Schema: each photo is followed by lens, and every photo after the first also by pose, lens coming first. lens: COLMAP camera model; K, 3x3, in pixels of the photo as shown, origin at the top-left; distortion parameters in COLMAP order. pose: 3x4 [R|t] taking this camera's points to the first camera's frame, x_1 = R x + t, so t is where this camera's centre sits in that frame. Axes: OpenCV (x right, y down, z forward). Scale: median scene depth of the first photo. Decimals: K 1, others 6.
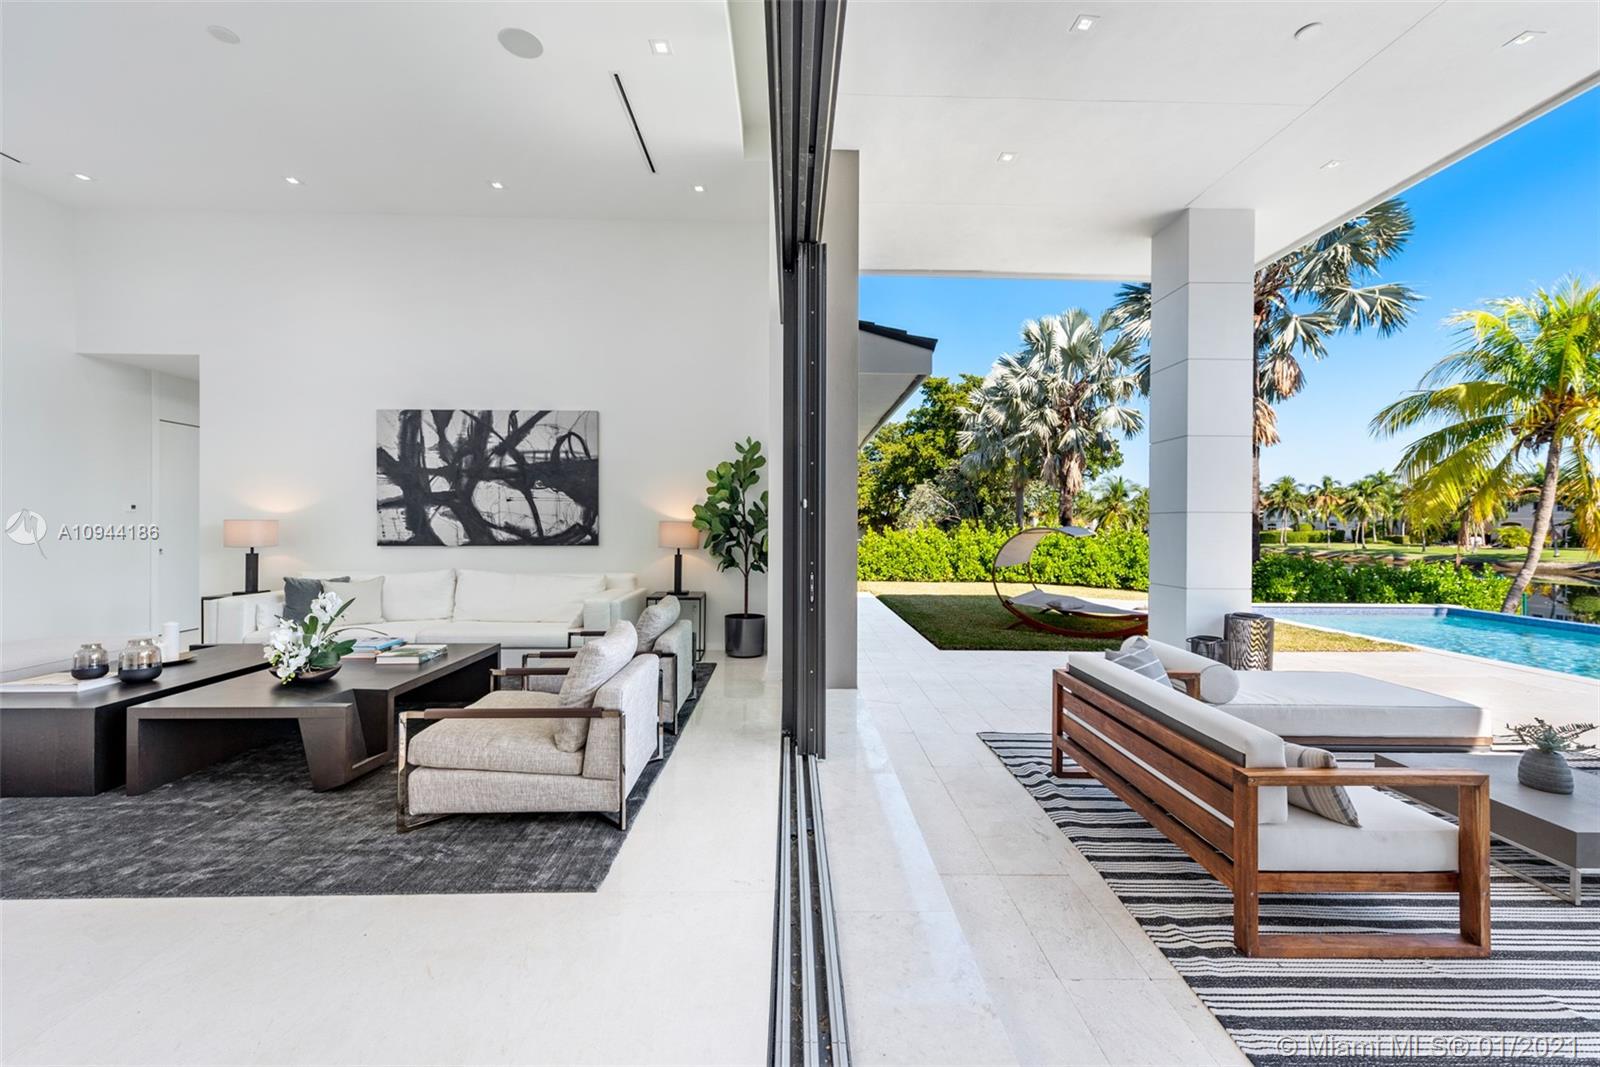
lens RADIAL K [[624.8, 0, 804.8], [0, 624.8, 526.9], [0, 0, 1]] dist [0.012684, -0.003325]
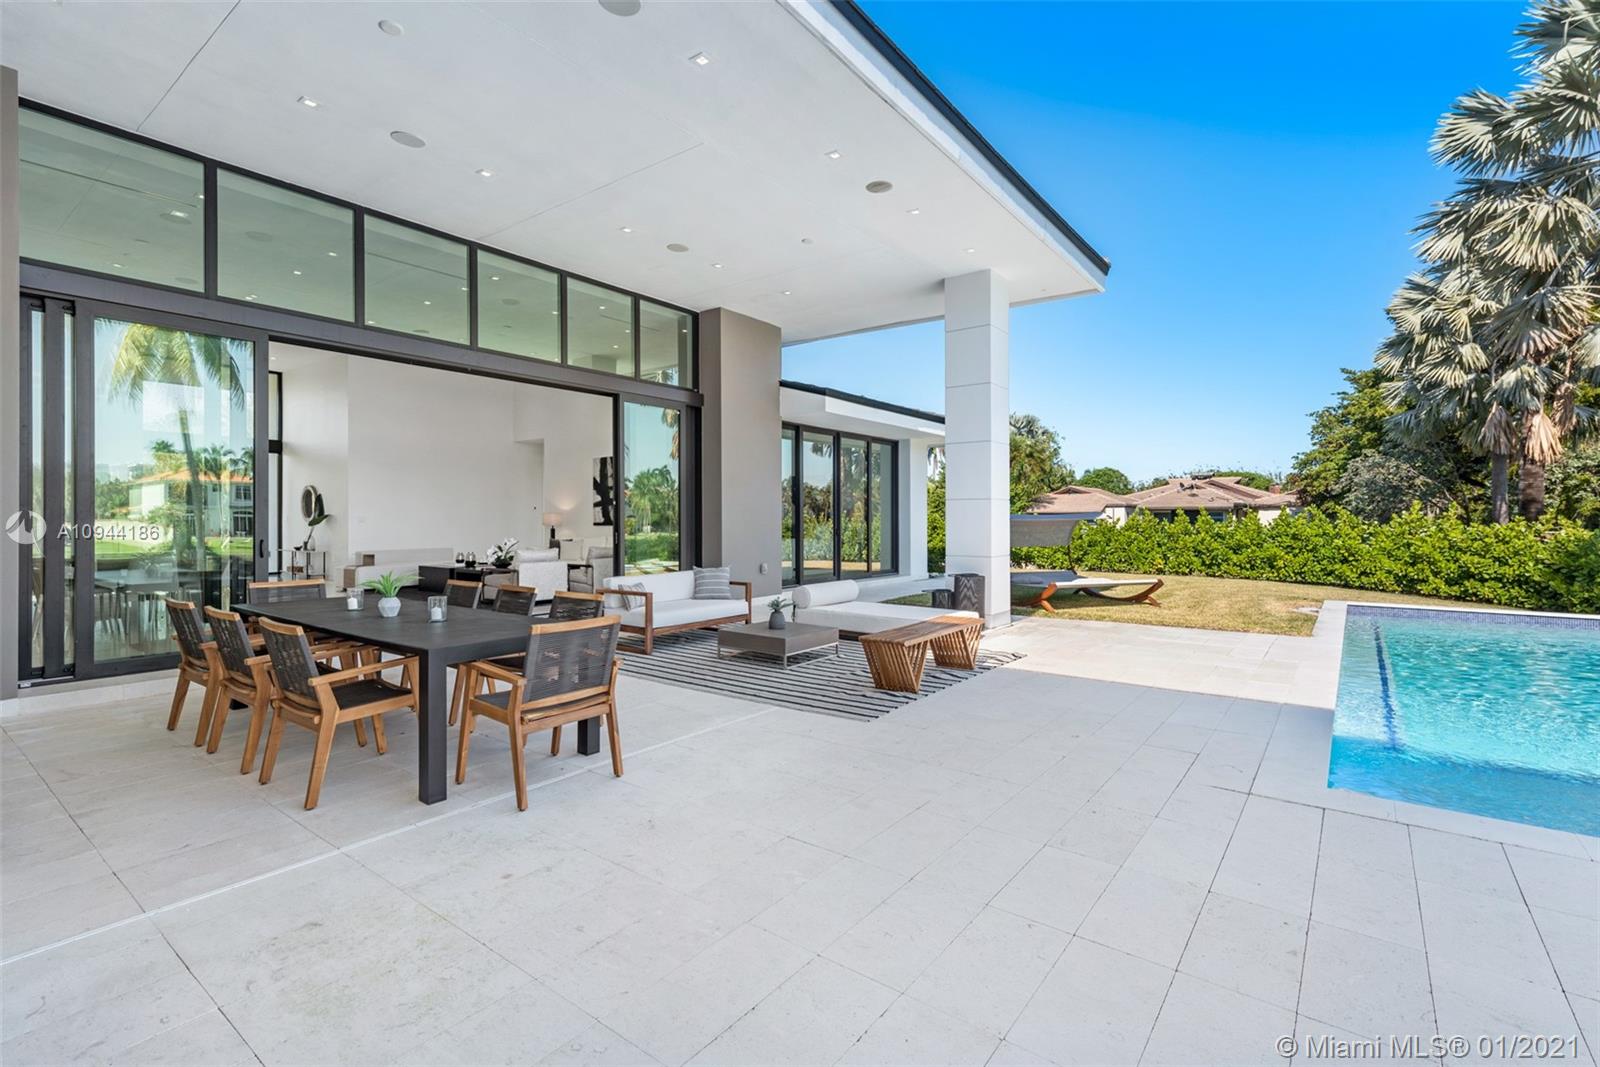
lens RADIAL K [[723.6, 0, 801.1], [0, 723.6, 519.4], [0, 0, 1]] dist [0.002098, 0.000212]
pose [[0.782275, -0.005681, -0.622907, 1.291552], [0.005100, 0.999983, -0.002715, 0.020349], [0.622912, -0.001054, 0.782291, -0.407130]]
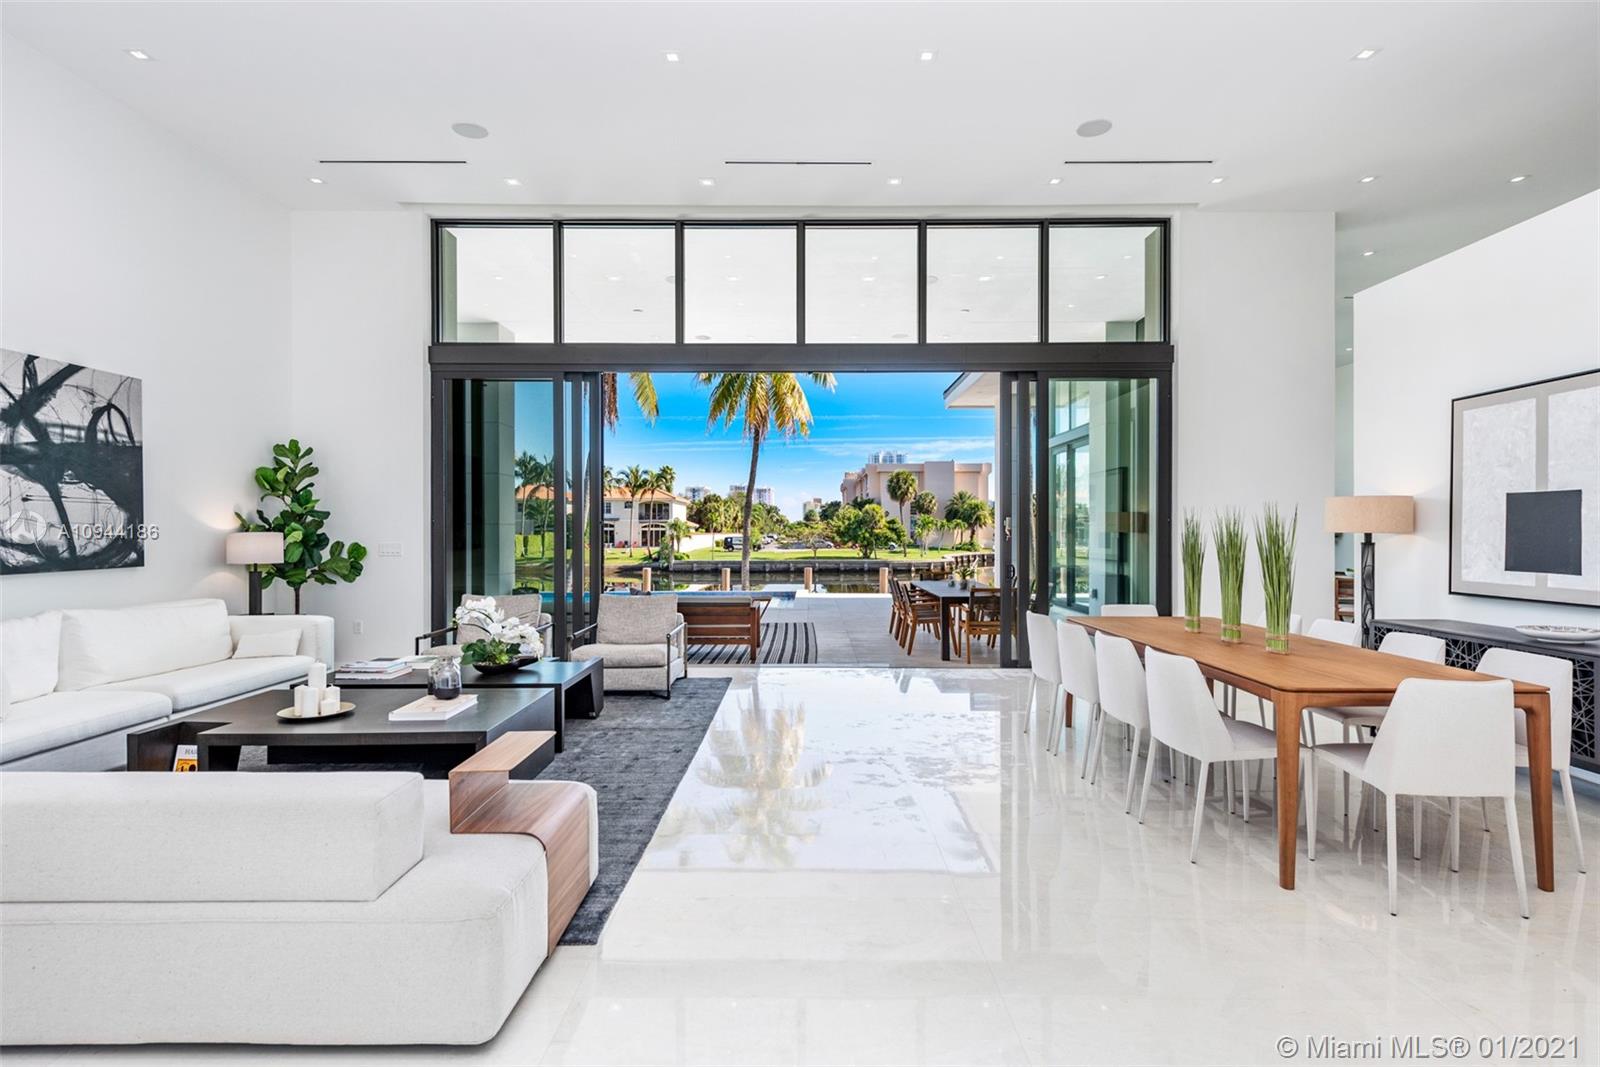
lens RADIAL K [[790.2, 0, 795.9], [0, 790.2, 533.1], [0, 0, 1]] dist [0.013074, -0.003543]
pose [[0.030367, -0.007191, 0.999513, -1.231888], [0.002124, 0.999972, 0.007130, -0.013601], [-0.999537, 0.001907, 0.030381, 0.220130]]
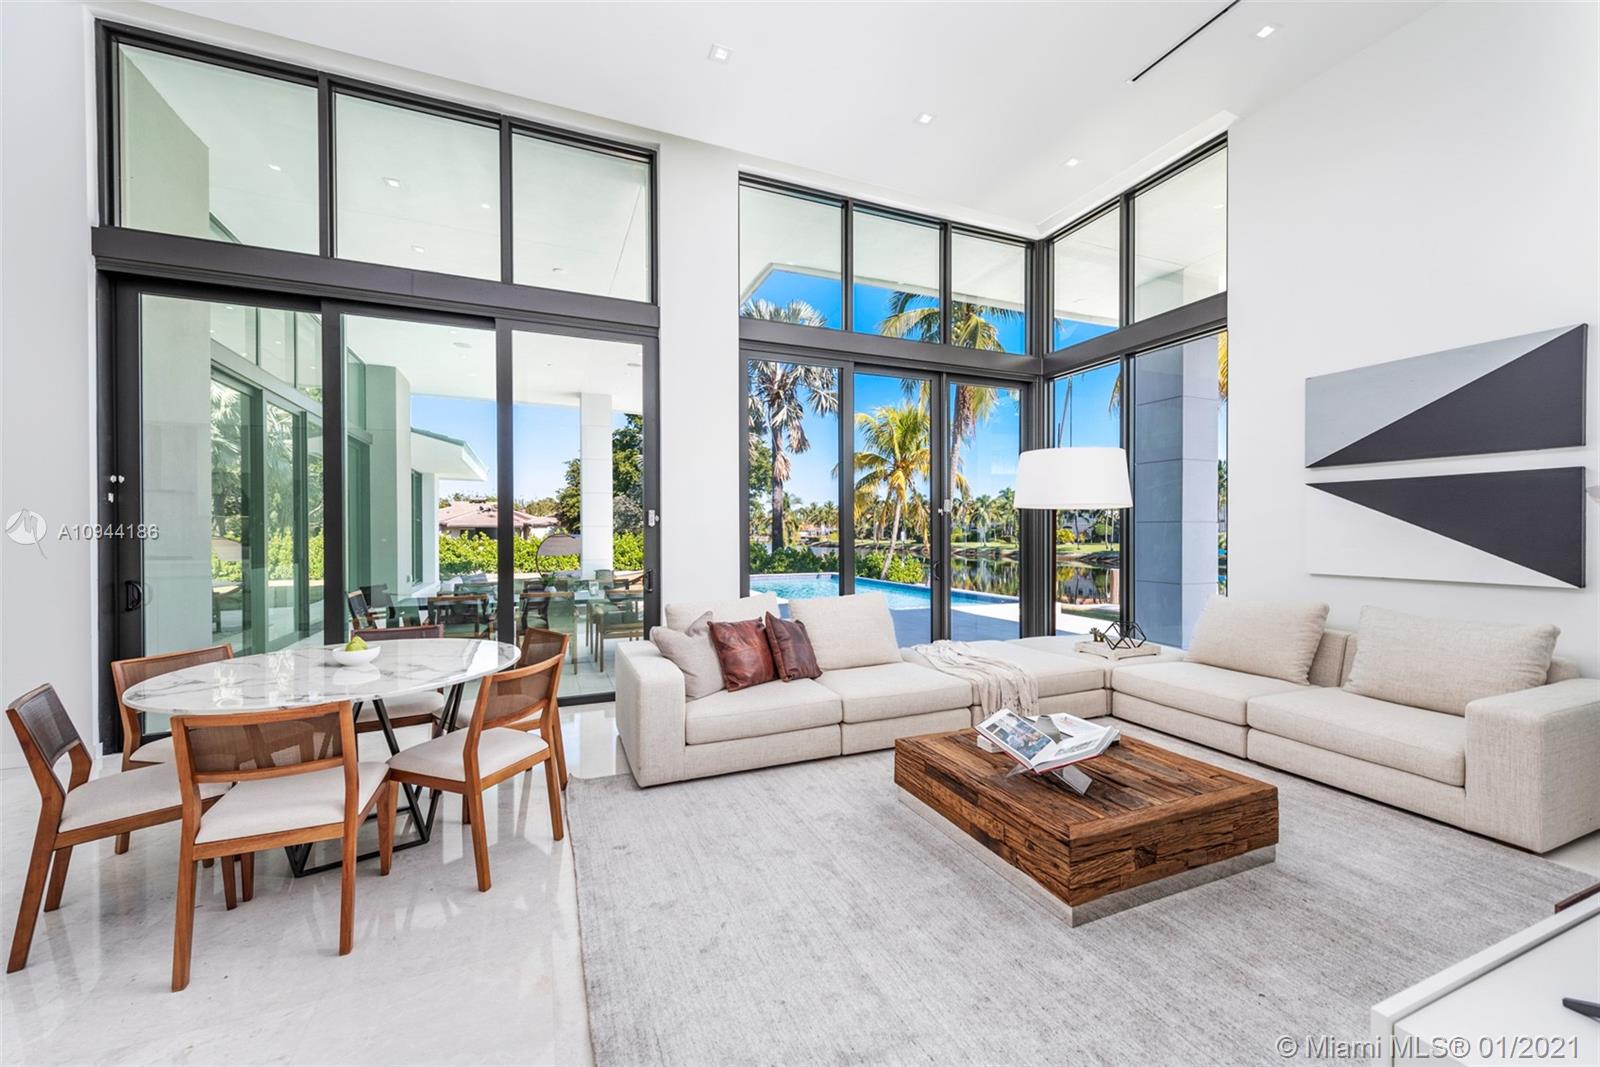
lens RADIAL K [[624.8, 0, 797.4], [0, 624.8, 531.7], [0, 0, 1]] dist [0.012684, -0.003325]
pose [[0.931337, -0.007618, 0.364080, 0.489080], [0.007961, 0.999968, 0.000558, -0.002622], [-0.364073, 0.002379, 0.931367, -1.364083]]
